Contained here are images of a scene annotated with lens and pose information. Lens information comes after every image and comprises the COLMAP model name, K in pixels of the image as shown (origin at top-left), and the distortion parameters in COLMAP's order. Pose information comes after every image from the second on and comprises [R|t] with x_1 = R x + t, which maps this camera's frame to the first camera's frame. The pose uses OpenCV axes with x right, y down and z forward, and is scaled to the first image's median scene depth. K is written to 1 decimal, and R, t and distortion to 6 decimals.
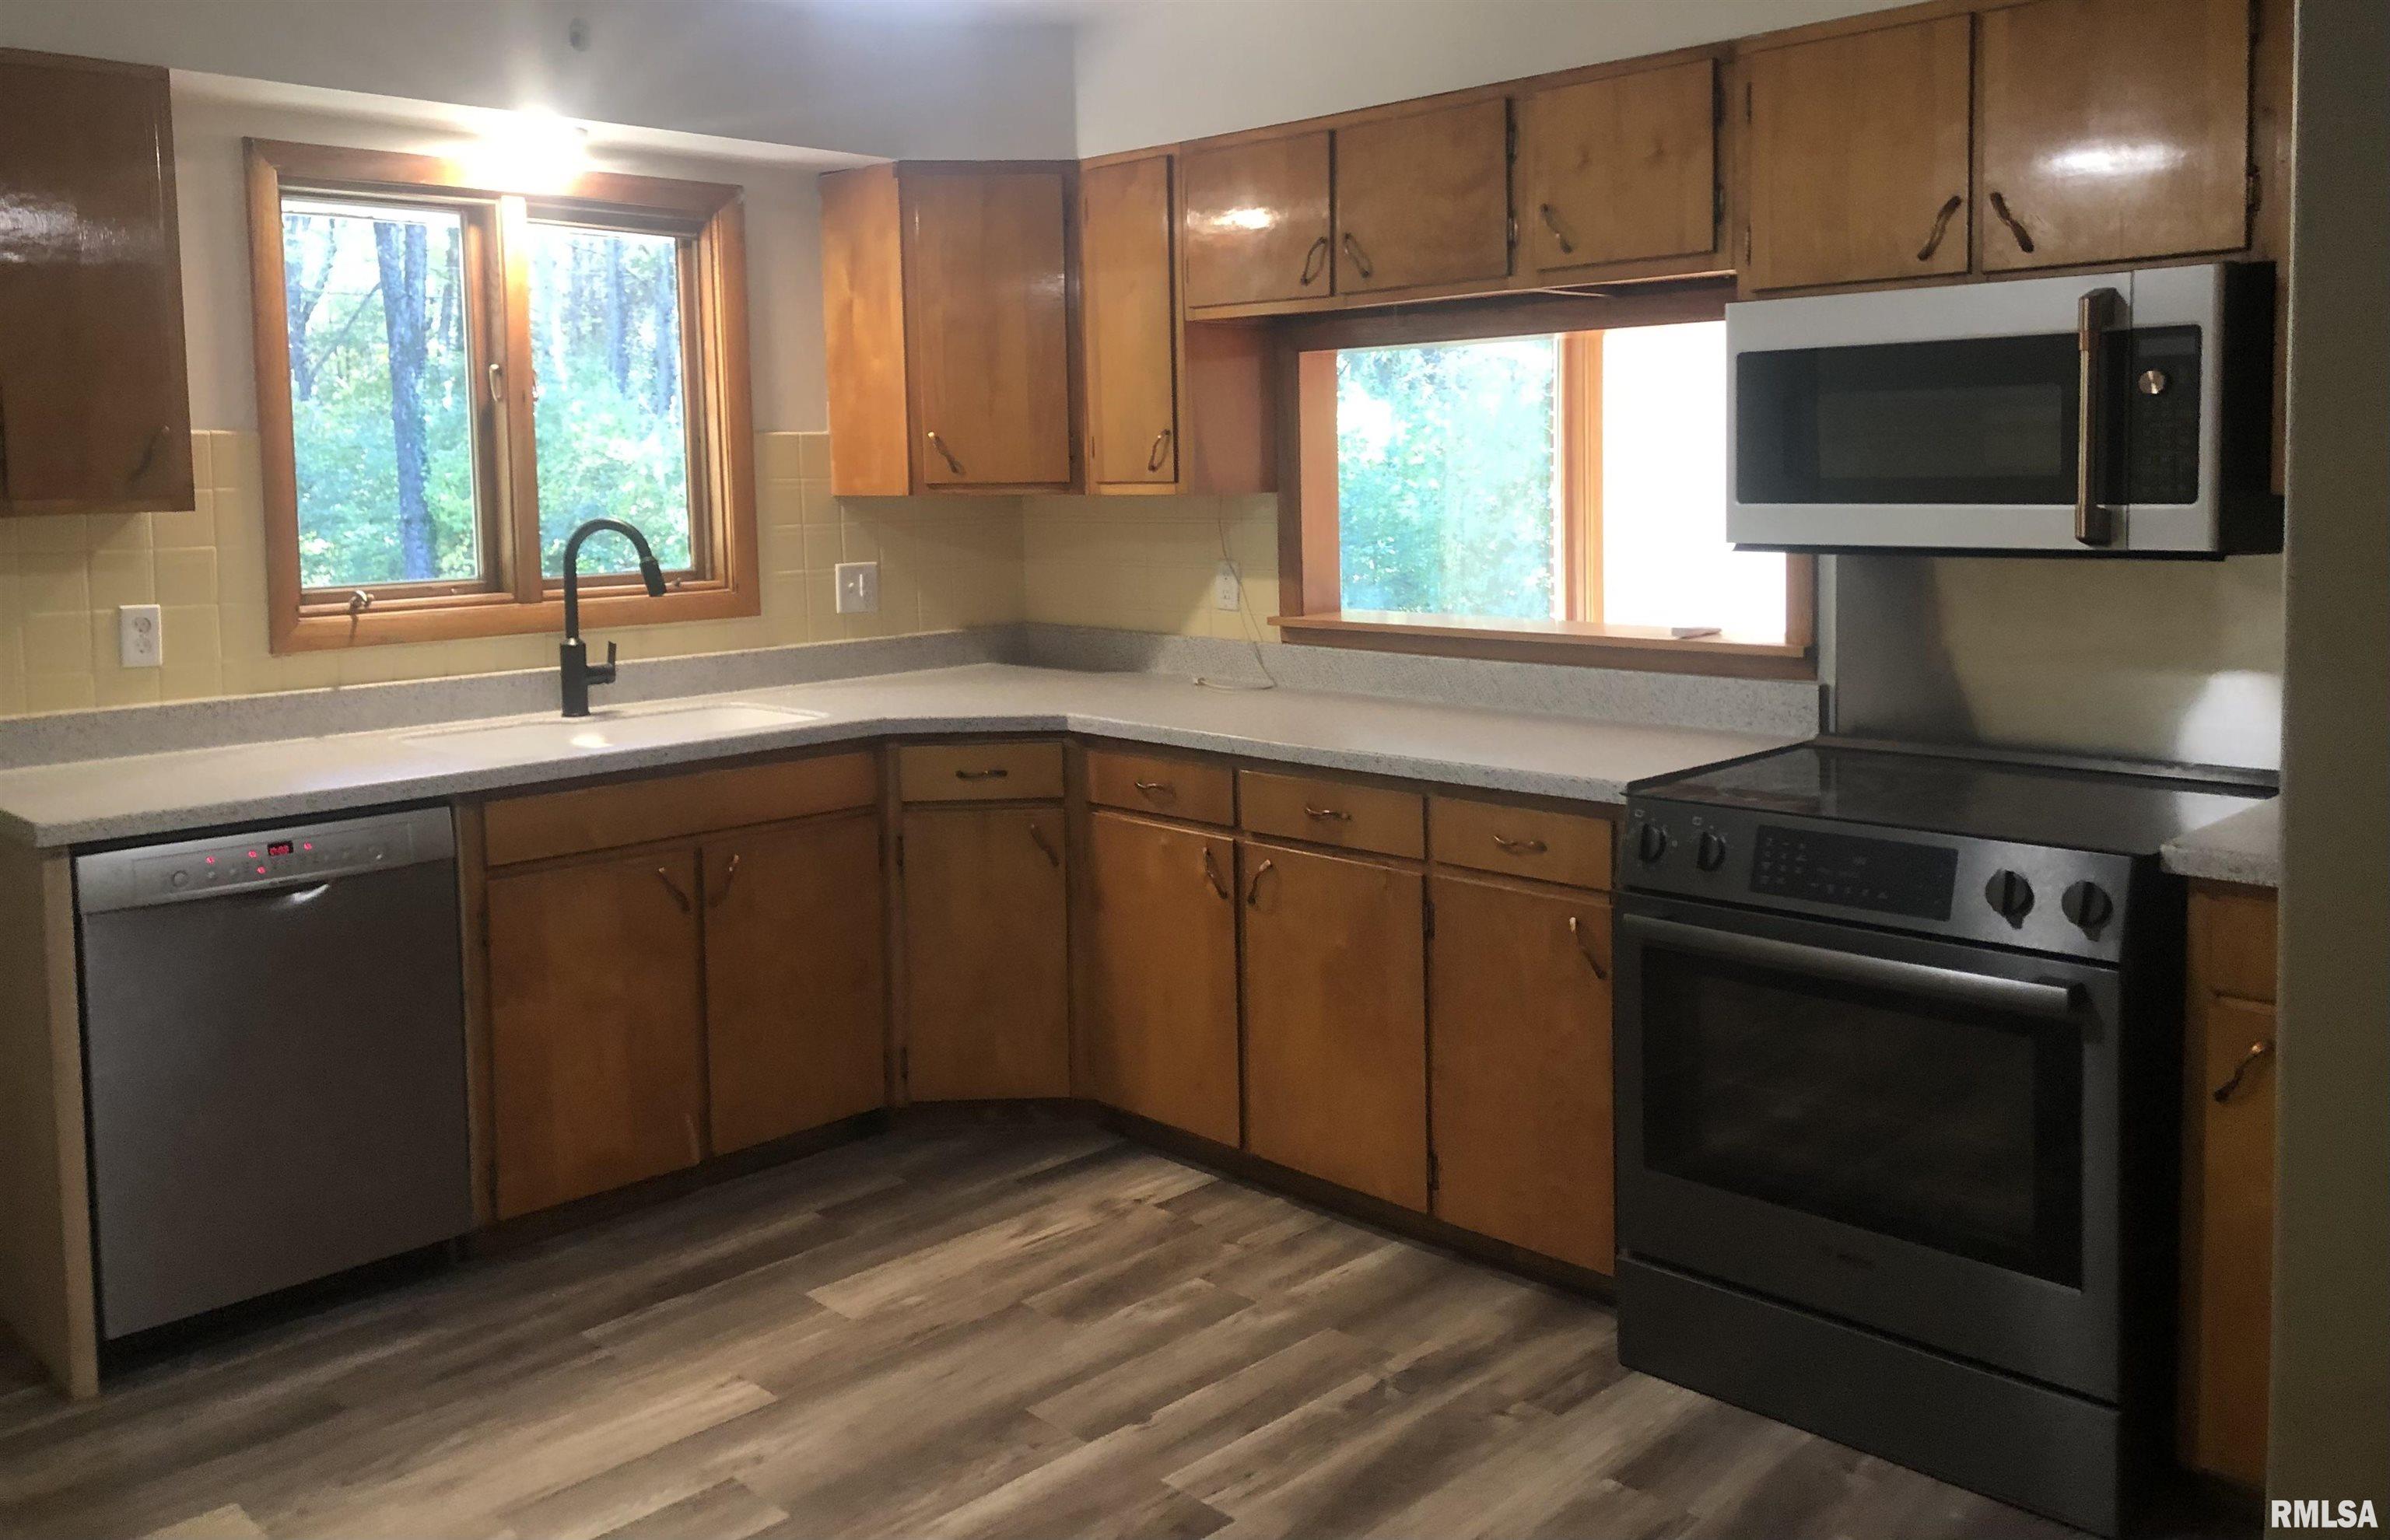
lens RADIAL K [[1970.8, 0, 1197.0], [0, 1970.8, 614.7], [0, 0, 1]] dist [0.048838, 0.000583]
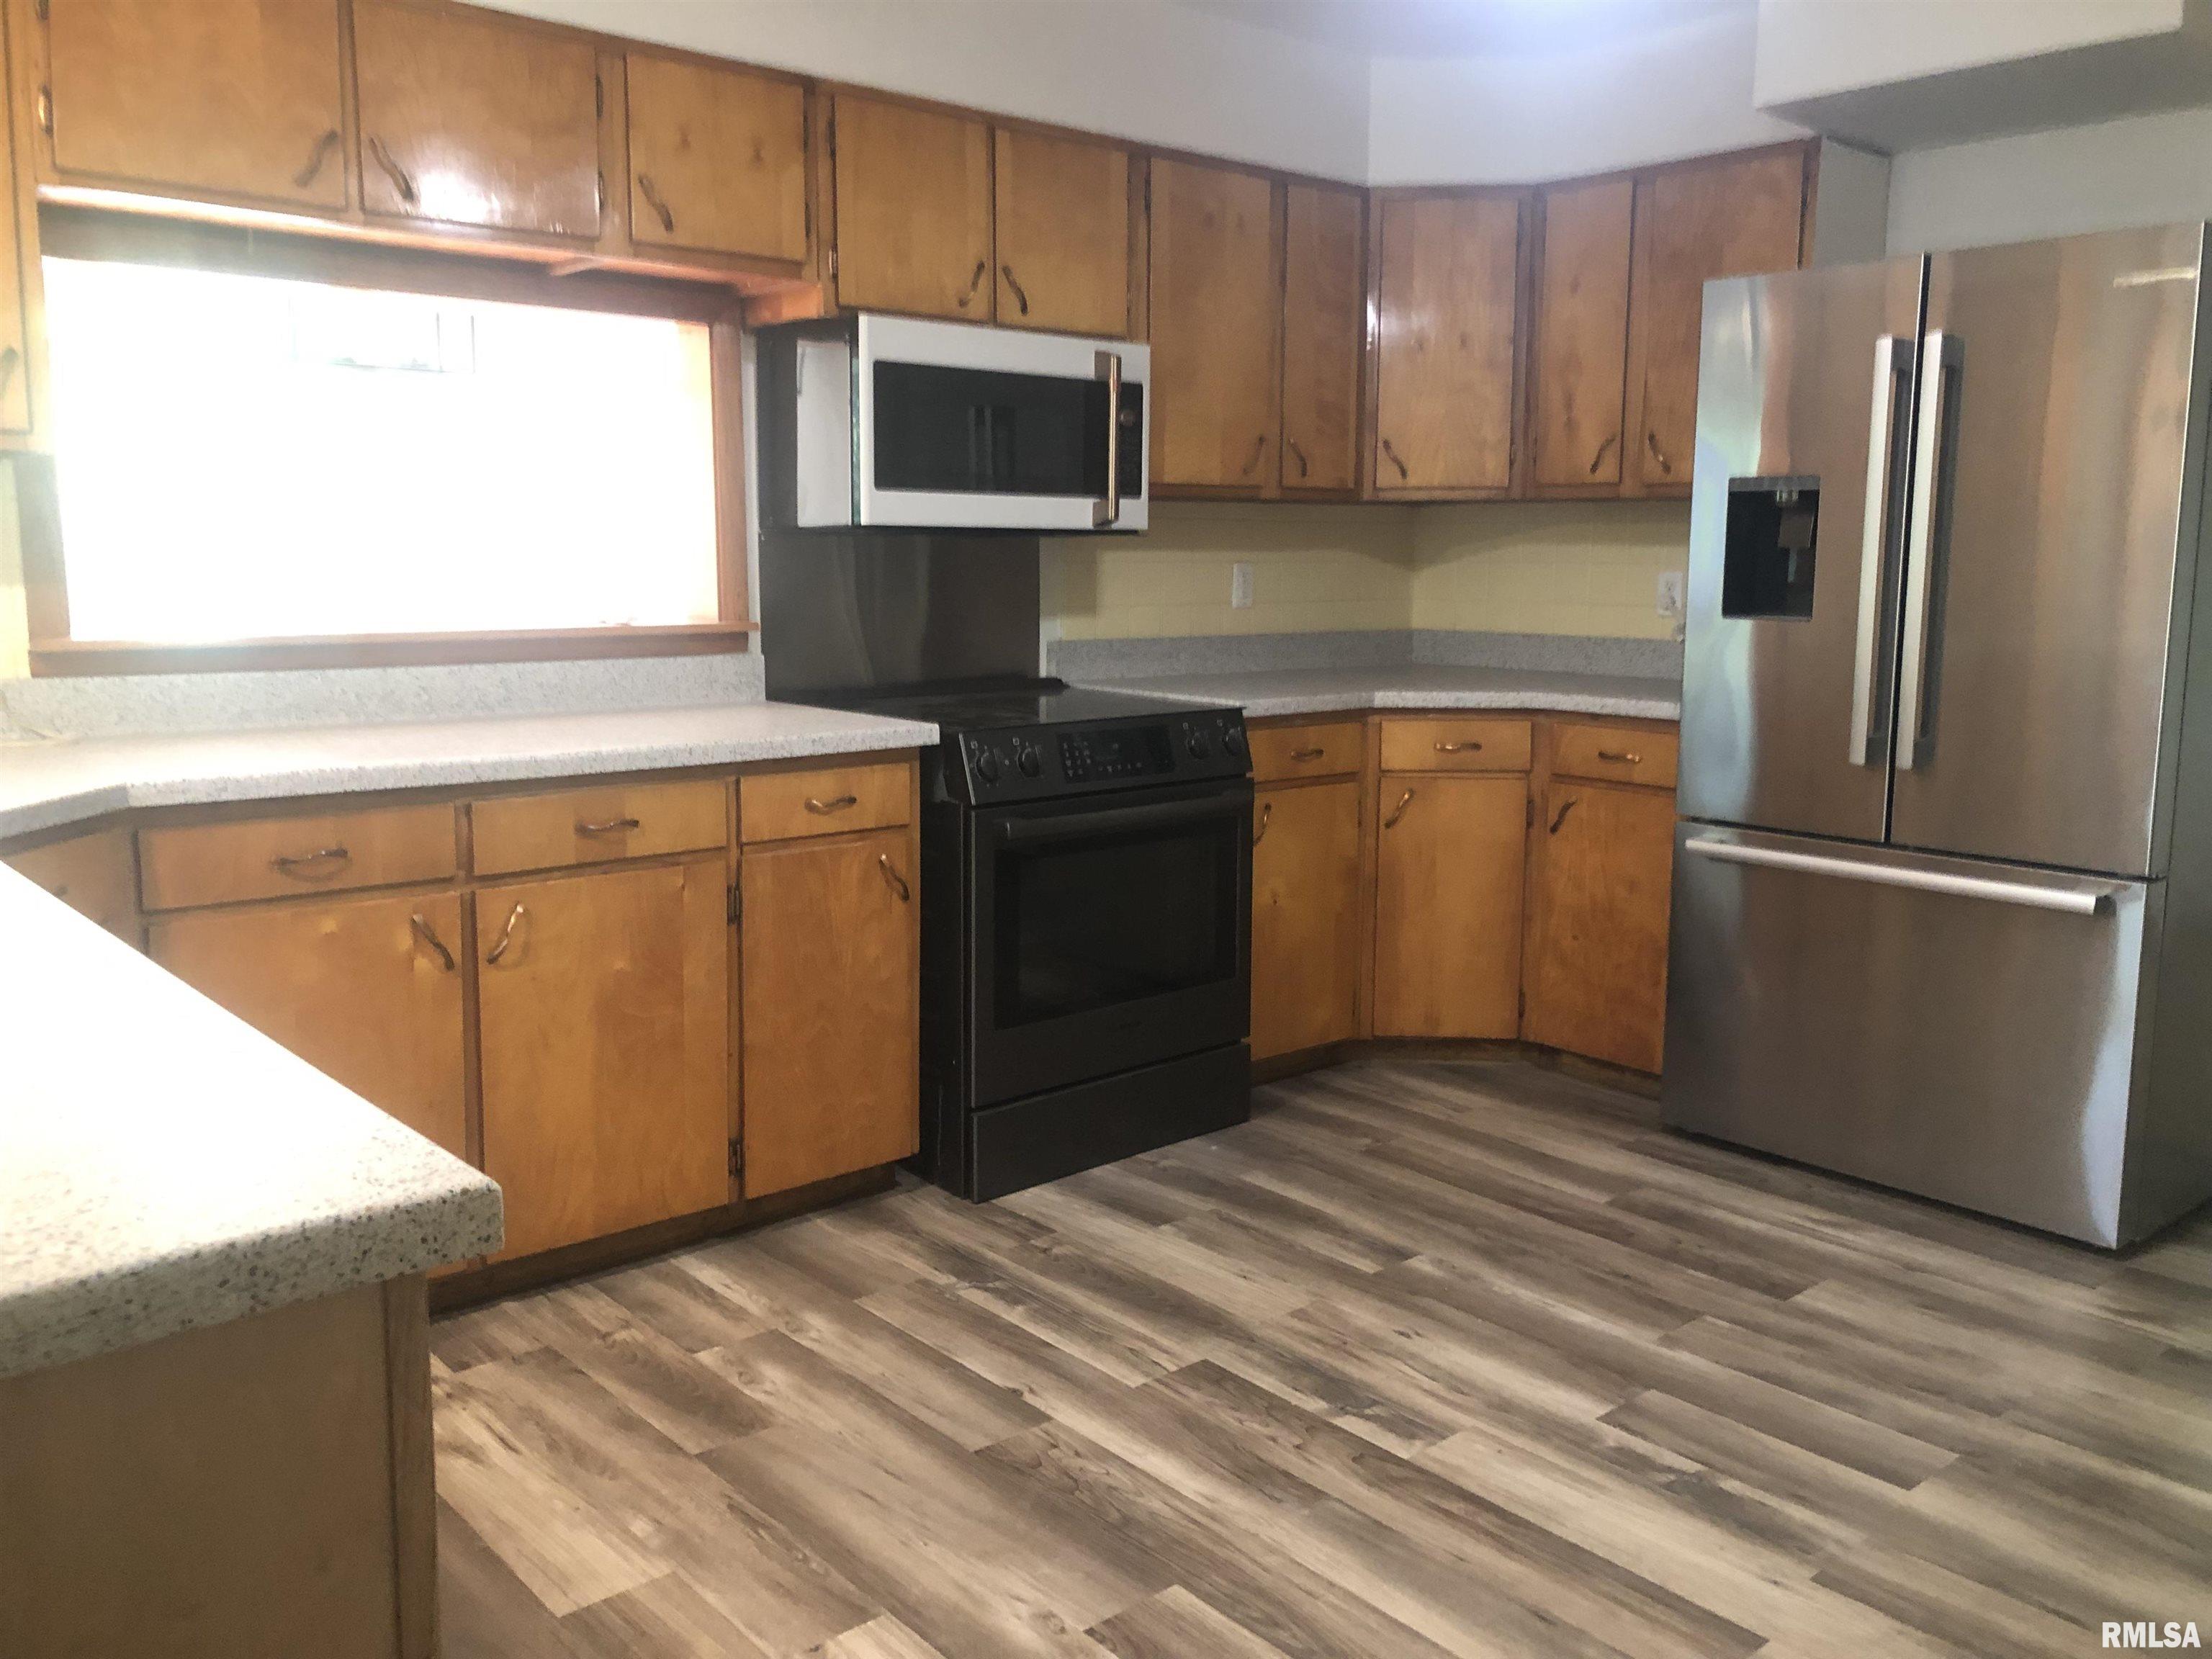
lens RADIAL K [[1802.6, 0, 1099.9], [0, 1802.6, 806.7], [0, 0, 1]] dist [0.028844, -0.040123]
pose [[0.058734, -0.127355, 0.990117, -0.803849], [0.065095, 0.990207, 0.123505, 0.006735], [-0.996149, 0.057198, 0.066449, 0.803435]]
